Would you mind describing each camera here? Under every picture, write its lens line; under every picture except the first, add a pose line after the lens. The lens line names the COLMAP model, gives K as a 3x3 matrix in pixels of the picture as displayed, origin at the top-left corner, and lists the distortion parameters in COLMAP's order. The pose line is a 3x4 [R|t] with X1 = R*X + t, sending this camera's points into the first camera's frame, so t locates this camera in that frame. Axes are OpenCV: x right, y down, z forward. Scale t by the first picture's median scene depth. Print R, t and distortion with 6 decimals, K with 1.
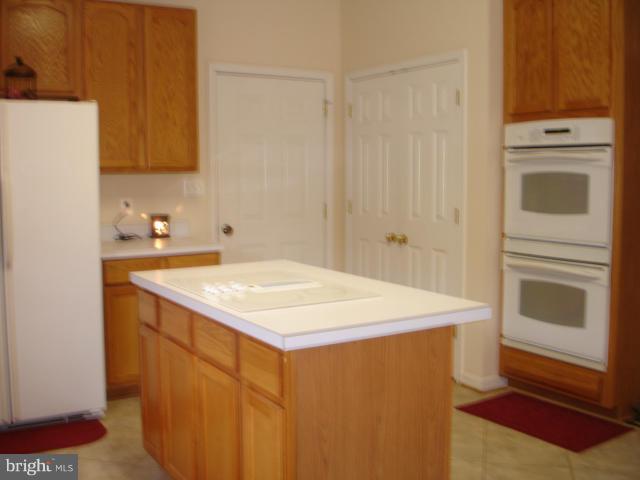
lens RADIAL K [[701.4, 0, 320.0], [0, 701.4, 240.0], [0, 0, 1]] dist [-0.104065, -0.007755]
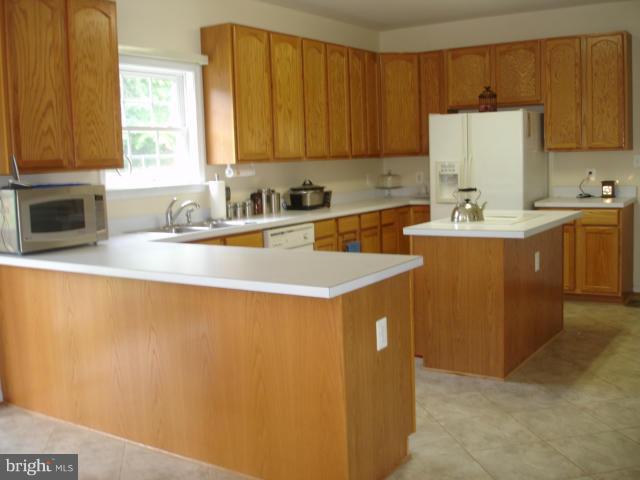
lens RADIAL K [[701.4, 0, 320.0], [0, 701.4, 240.0], [0, 0, 1]] dist [-0.104065, -0.007755]
pose [[0.398309, 0.098111, -0.911989, 0.869196], [-0.058385, 0.994959, 0.081537, 0.002548], [0.915391, 0.020769, 0.402029, -0.083008]]
